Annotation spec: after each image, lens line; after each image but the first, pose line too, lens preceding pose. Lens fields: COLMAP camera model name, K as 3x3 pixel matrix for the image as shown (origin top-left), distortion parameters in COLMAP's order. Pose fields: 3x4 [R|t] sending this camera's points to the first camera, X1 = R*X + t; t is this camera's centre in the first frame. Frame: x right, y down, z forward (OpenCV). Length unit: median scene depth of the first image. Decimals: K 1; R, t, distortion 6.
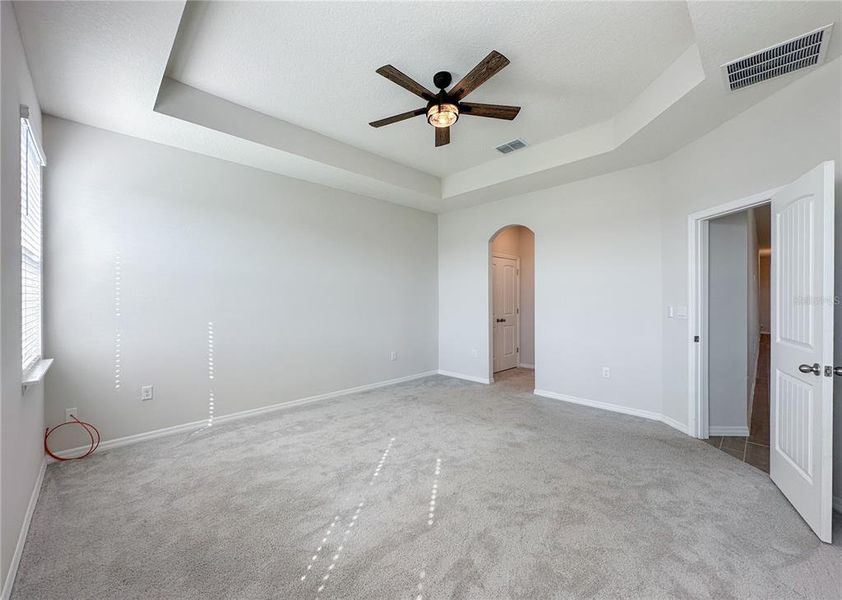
lens RADIAL K [[338.0, 0, 421.0], [0, 338.0, 300.0], [0, 0, 1]] dist [-0.003019, -0.000226]
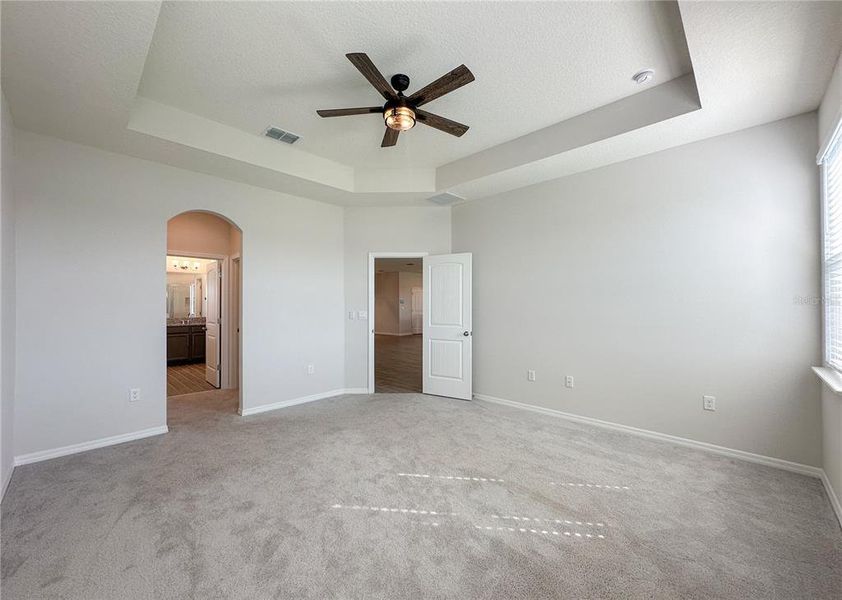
lens RADIAL K [[335.2, 0, 409.2], [0, 335.2, 298.7], [0, 0, 1]] dist [-0.002994, -0.000077]
pose [[-0.012655, 0.025433, 0.999596, -0.884030], [0.005575, 0.999663, -0.025364, 0.004667], [-0.999904, 0.005252, -0.012792, 0.967909]]
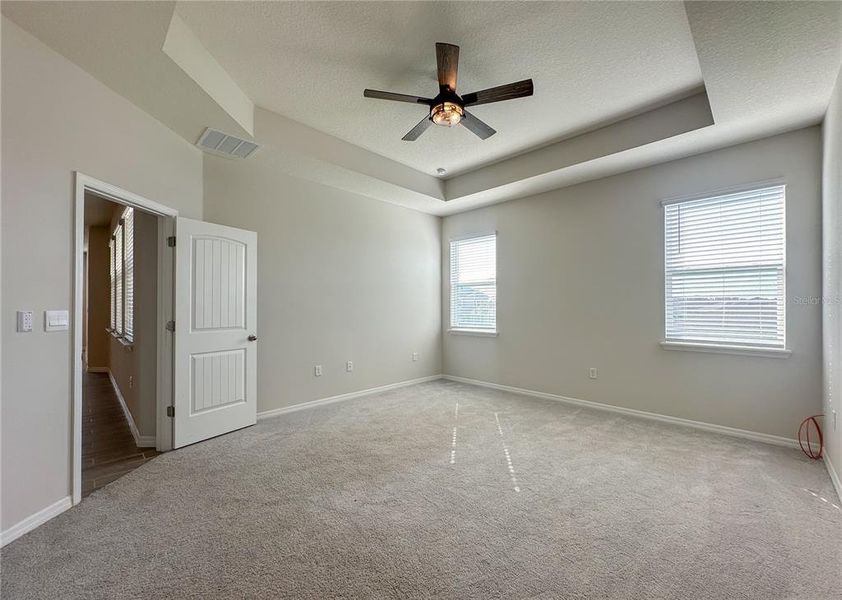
lens RADIAL K [[338.0, 0, 421.0], [0, 338.0, 300.0], [0, 0, 1]] dist [-0.003019, -0.000226]
pose [[-0.999648, 0.001621, -0.026495, 0.174786], [0.002027, 0.999881, -0.015307, 0.015112], [0.026467, -0.015355, -0.999532, 1.948266]]
